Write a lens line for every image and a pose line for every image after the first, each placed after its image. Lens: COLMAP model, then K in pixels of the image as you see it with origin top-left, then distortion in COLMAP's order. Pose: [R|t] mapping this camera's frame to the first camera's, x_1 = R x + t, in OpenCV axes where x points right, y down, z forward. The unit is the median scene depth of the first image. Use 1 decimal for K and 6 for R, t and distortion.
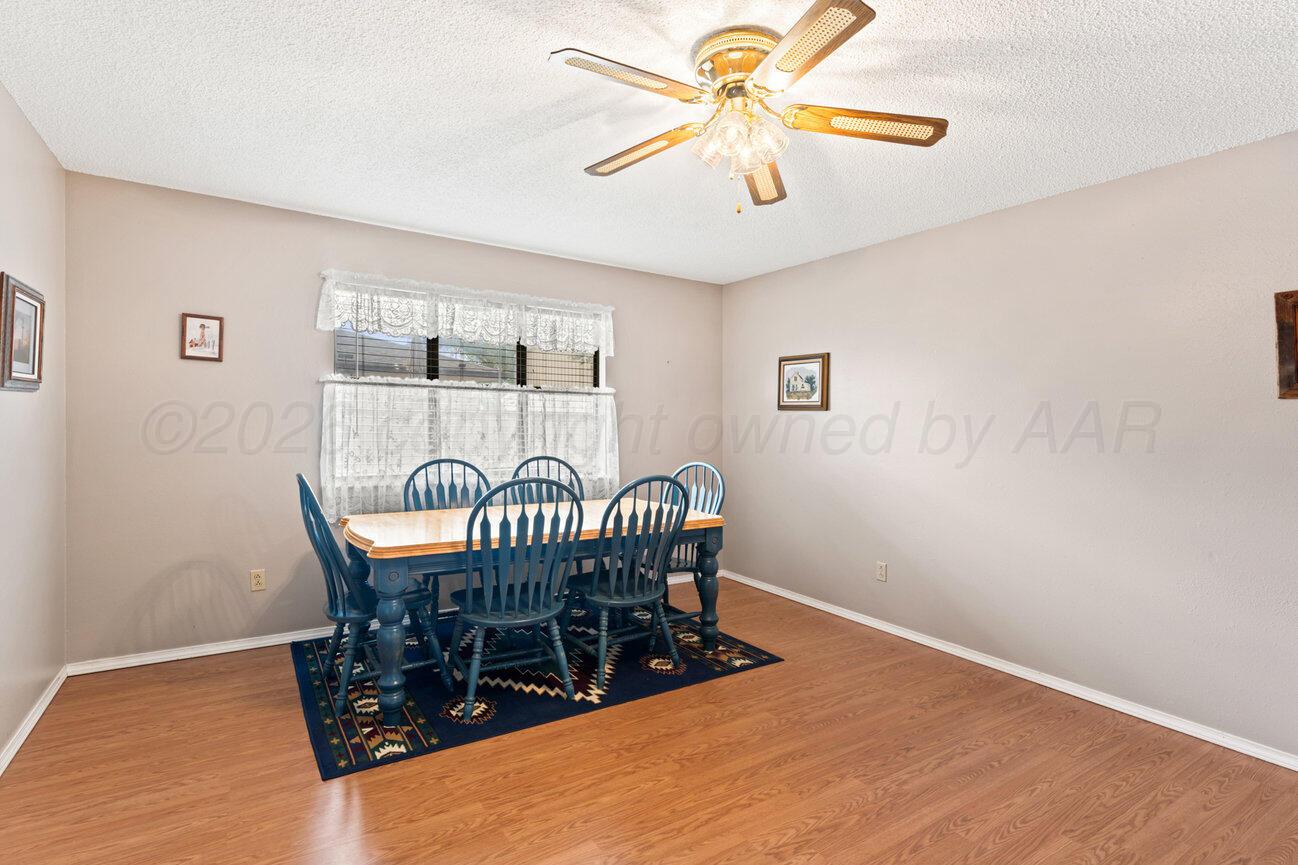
lens RADIAL K [[636.9, 0, 654.2], [0, 636.9, 415.7], [0, 0, 1]] dist [-0.001784, -0.000363]
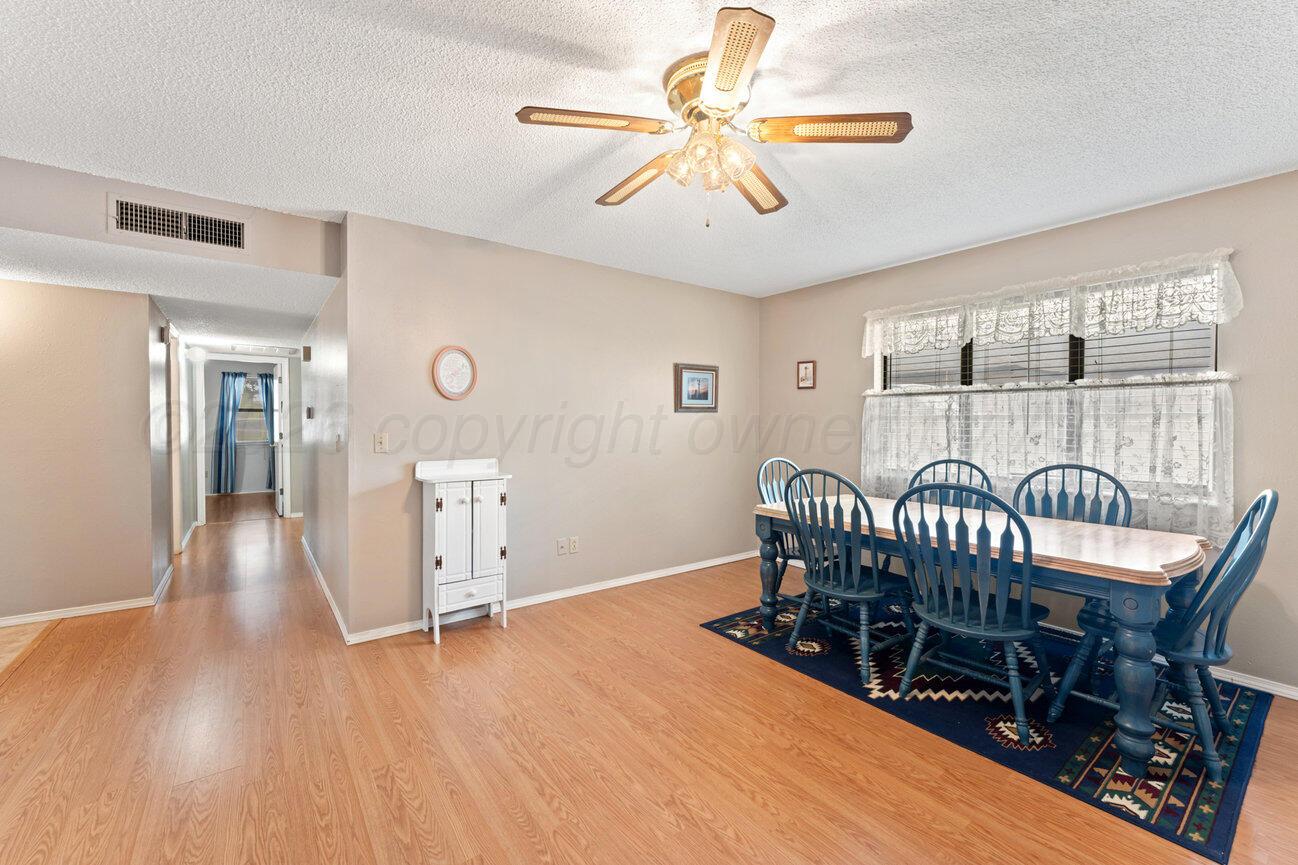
lens RADIAL K [[536.2, 0, 645.0], [0, 536.2, 428.0], [0, 0, 1]] dist [0.000695, -0.000564]
pose [[0.049050, -0.006098, -0.998778, 0.636795], [0.008913, 0.999944, -0.005668, 0.017833], [0.998757, -0.008624, 0.049102, 0.506529]]
